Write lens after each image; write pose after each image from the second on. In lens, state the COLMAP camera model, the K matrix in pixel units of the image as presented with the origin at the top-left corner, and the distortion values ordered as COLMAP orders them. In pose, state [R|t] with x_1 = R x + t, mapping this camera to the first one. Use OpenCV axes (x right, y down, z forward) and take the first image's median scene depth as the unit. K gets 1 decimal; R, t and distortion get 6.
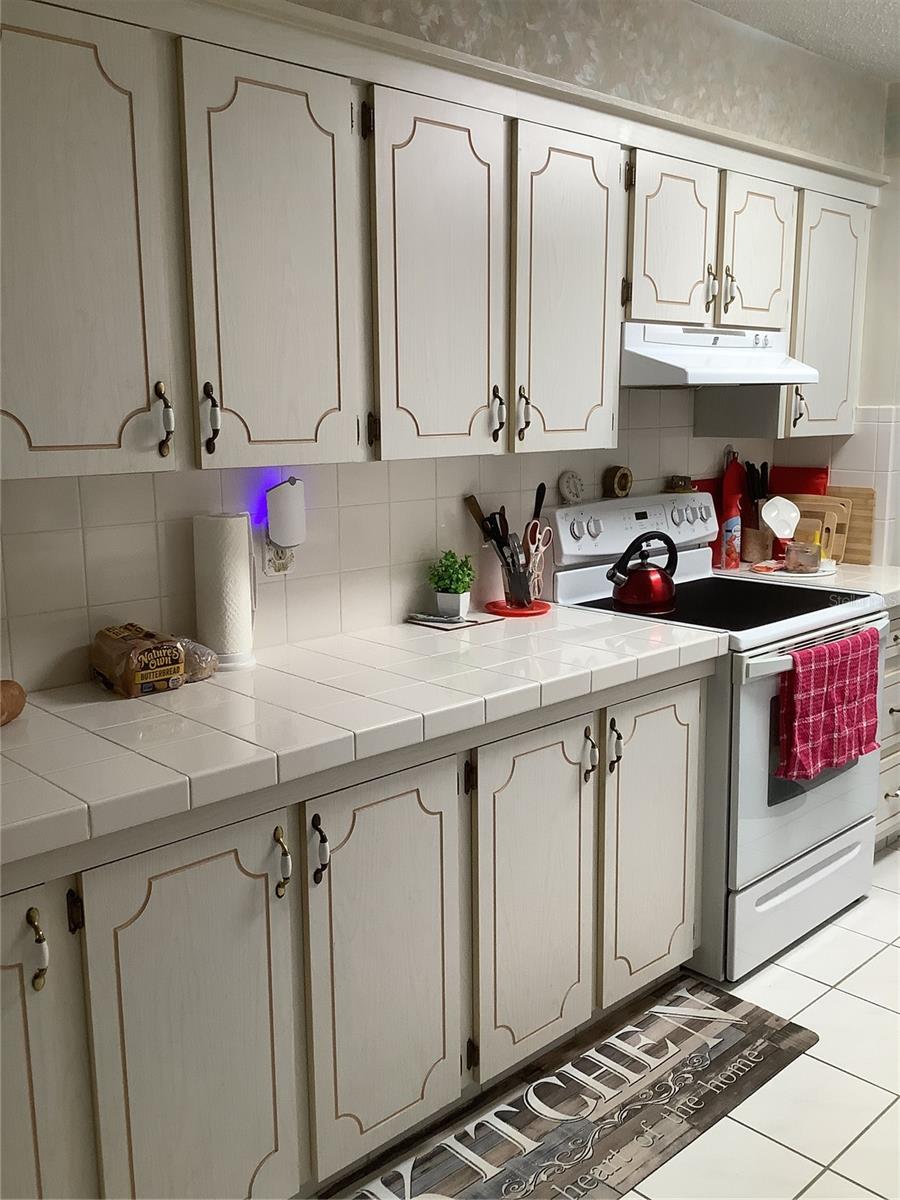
lens RADIAL K [[1082.7, 0, 429.1], [0, 1082.7, 593.6], [0, 0, 1]] dist [0.106011, -0.223617]
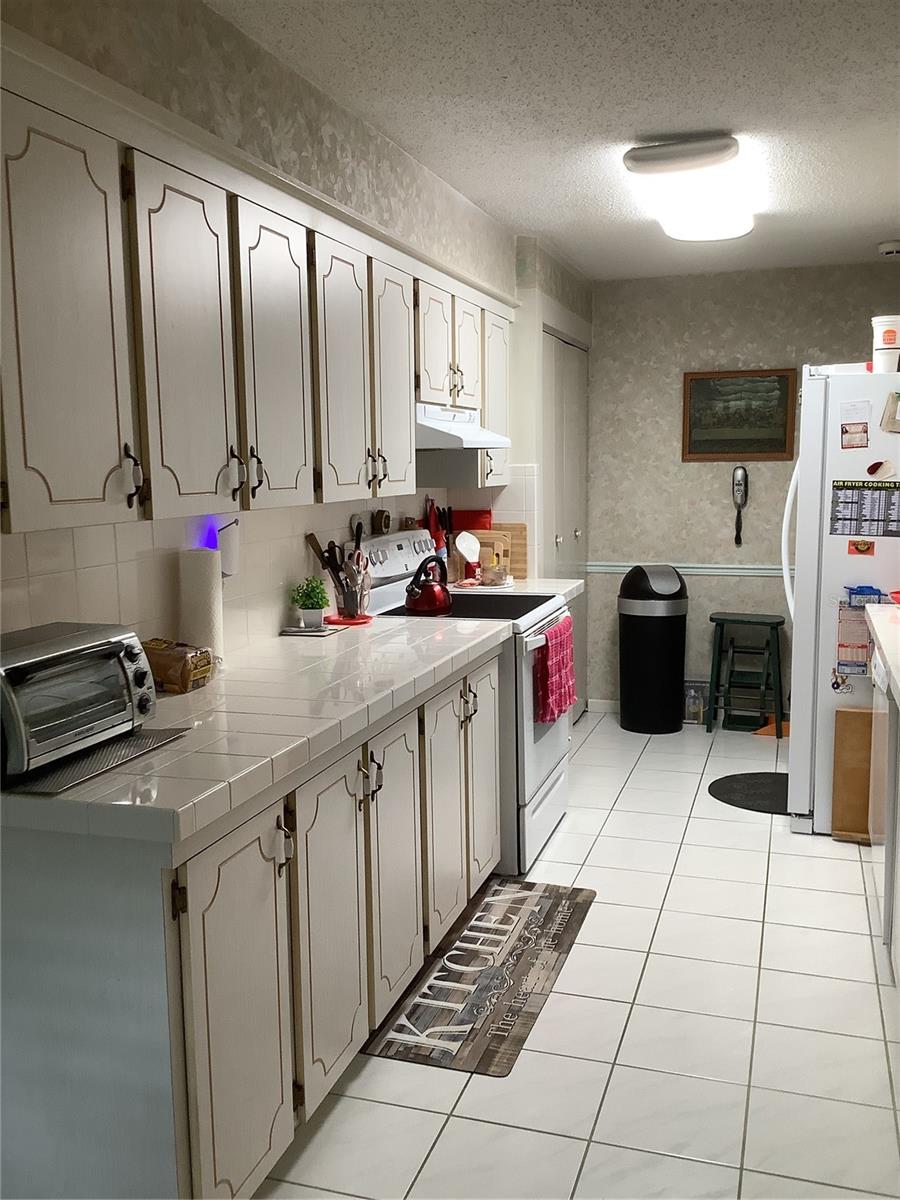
lens RADIAL K [[1082.7, 0, 429.1], [0, 1082.7, 593.6], [0, 0, 1]] dist [0.106011, -0.223617]
pose [[0.879015, -0.062088, 0.472734, -0.473940], [0.088933, 0.995436, -0.034625, 0.038561], [-0.468427, 0.072478, 0.880524, -0.192628]]
